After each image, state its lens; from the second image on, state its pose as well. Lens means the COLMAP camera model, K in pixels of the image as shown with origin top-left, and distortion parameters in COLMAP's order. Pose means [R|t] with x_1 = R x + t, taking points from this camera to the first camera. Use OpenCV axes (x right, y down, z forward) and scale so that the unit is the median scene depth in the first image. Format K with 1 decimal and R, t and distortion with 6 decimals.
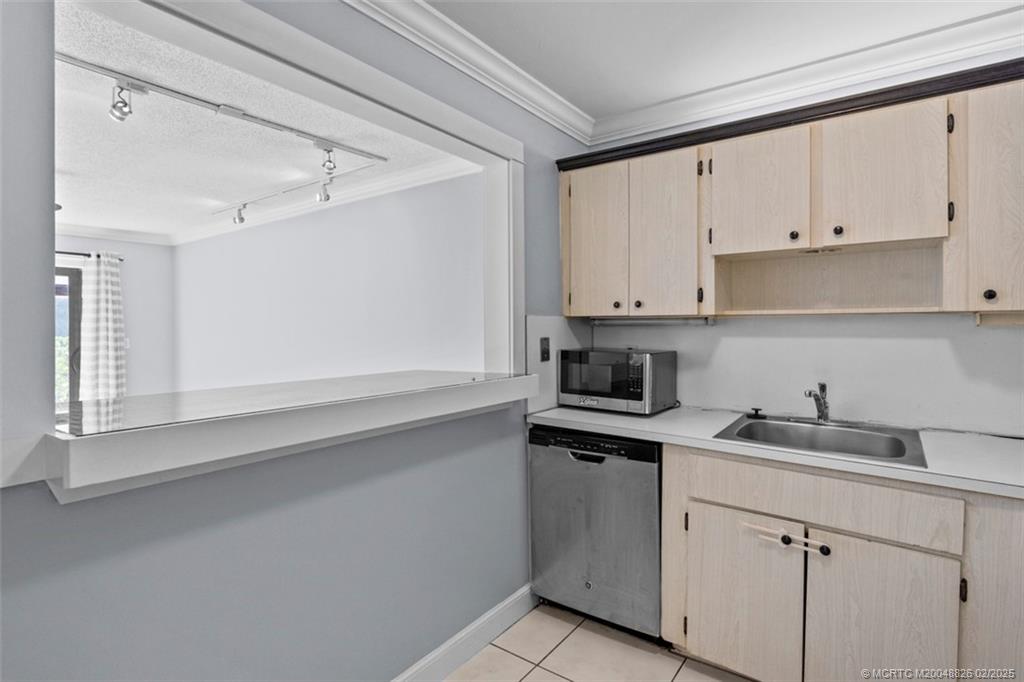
lens RADIAL K [[515.3, 0, 517.2], [0, 515.3, 327.4], [0, 0, 1]] dist [-0.003017, -0.000813]
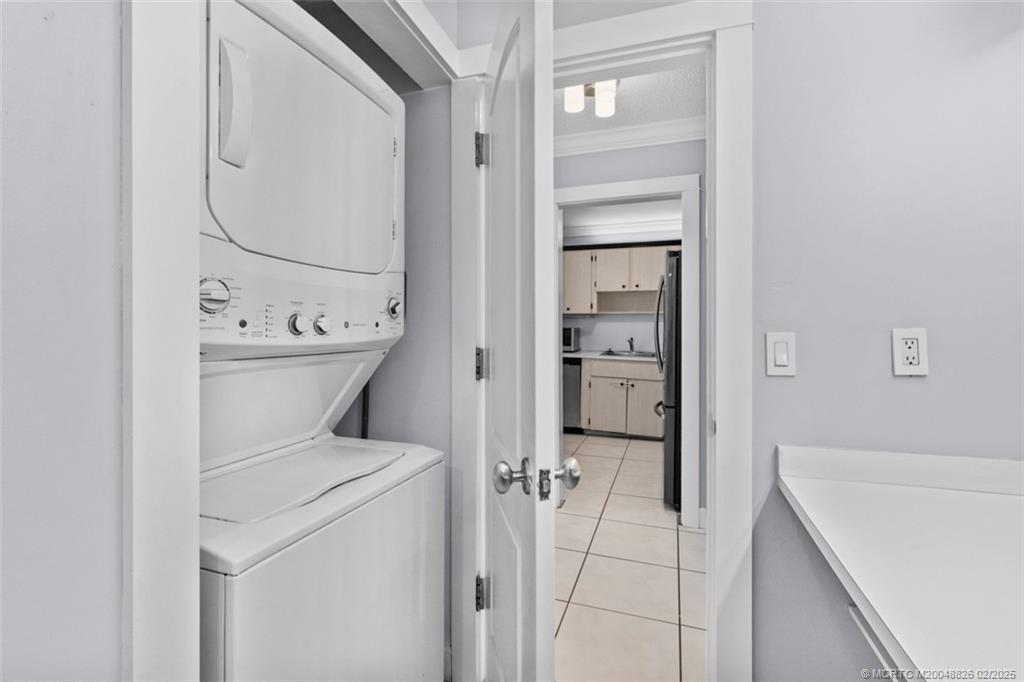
lens RADIAL K [[457.1, 0, 513.2], [0, 457.1, 335.3], [0, 0, 1]] dist [0.001685, -0.000161]
pose [[0.957934, 0.003010, 0.286974, -0.772941], [-0.006510, 0.999916, 0.011241, 0.070322], [-0.286916, -0.012636, 0.957872, -1.252396]]
